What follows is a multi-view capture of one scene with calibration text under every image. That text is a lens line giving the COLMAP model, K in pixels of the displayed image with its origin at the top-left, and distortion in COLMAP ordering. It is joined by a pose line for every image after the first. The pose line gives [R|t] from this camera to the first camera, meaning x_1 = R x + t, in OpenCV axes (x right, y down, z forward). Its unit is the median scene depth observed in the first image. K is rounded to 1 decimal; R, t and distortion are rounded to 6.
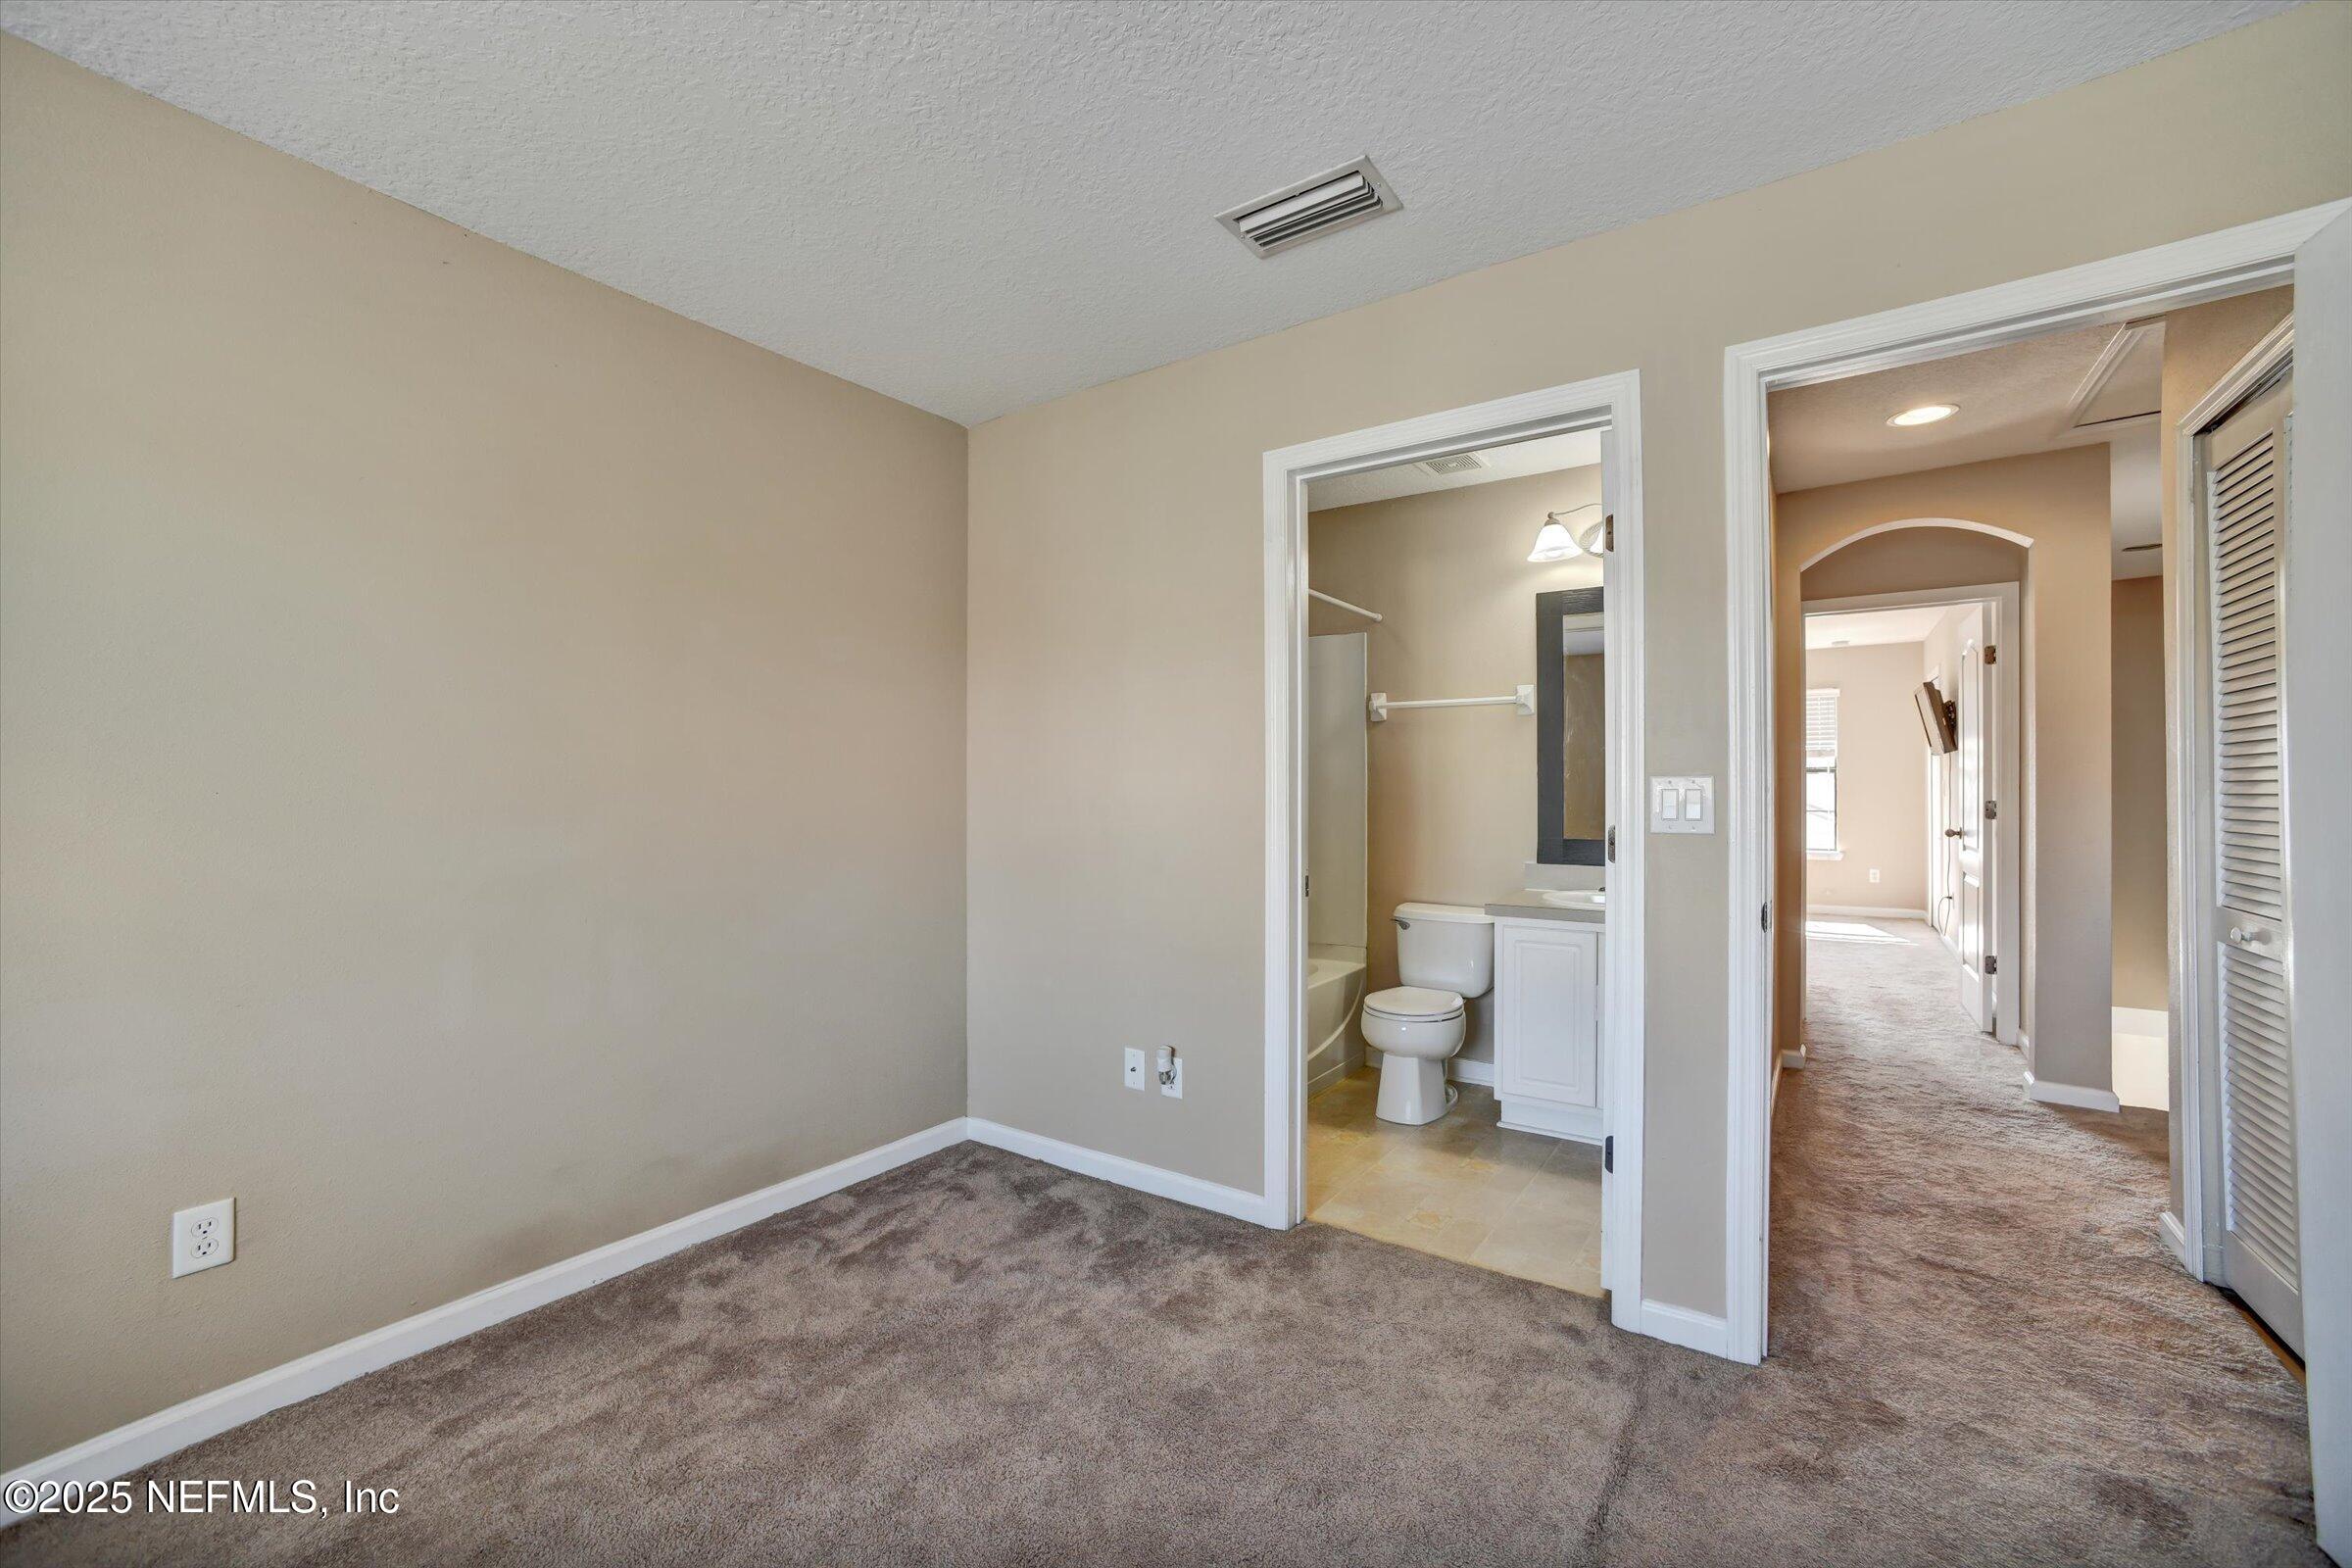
lens RADIAL K [[959.1, 0, 1171.8], [0, 959.1, 785.3], [0, 0, 1]] dist [-0.069428, 0.032683]
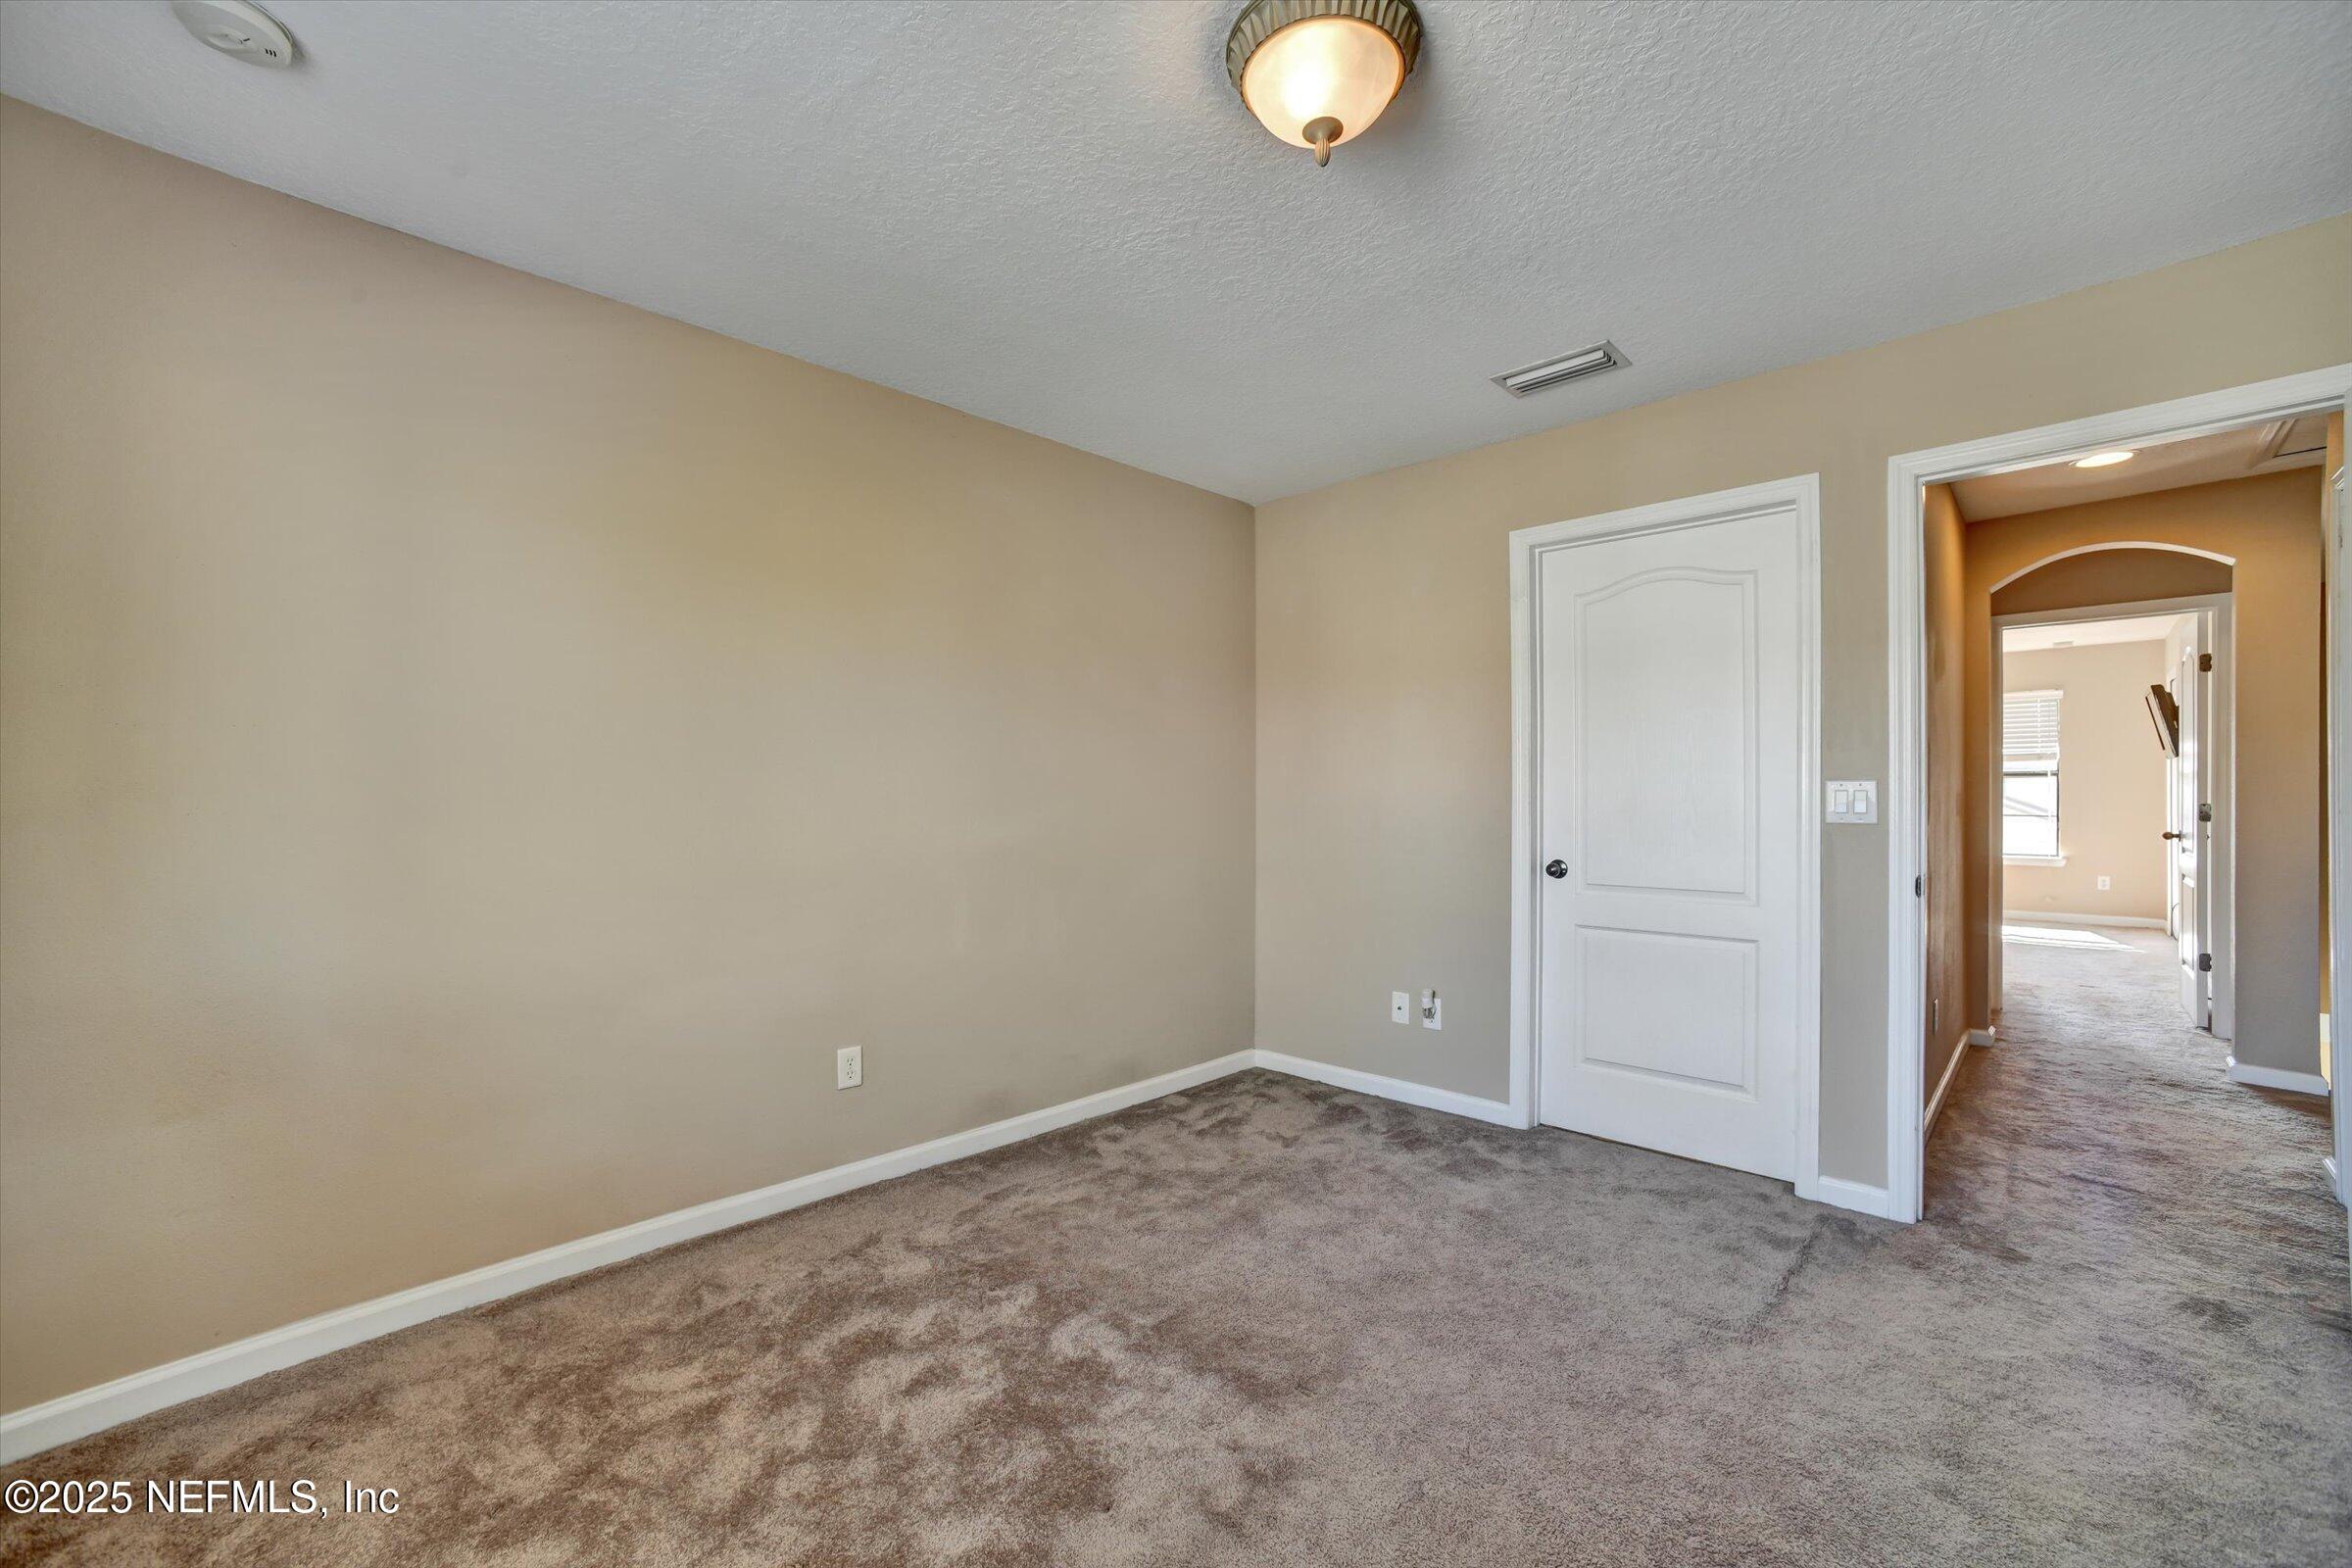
lens RADIAL K [[950.0, 0, 1178.2], [0, 950.0, 794.0], [0, 0, 1]] dist [-0.065146, 0.029544]
pose [[0.986633, 0.000705, -0.162959, -0.145321], [-0.000057, 0.999992, 0.003982, 0.003054], [0.162961, -0.003919, 0.986625, -0.351000]]
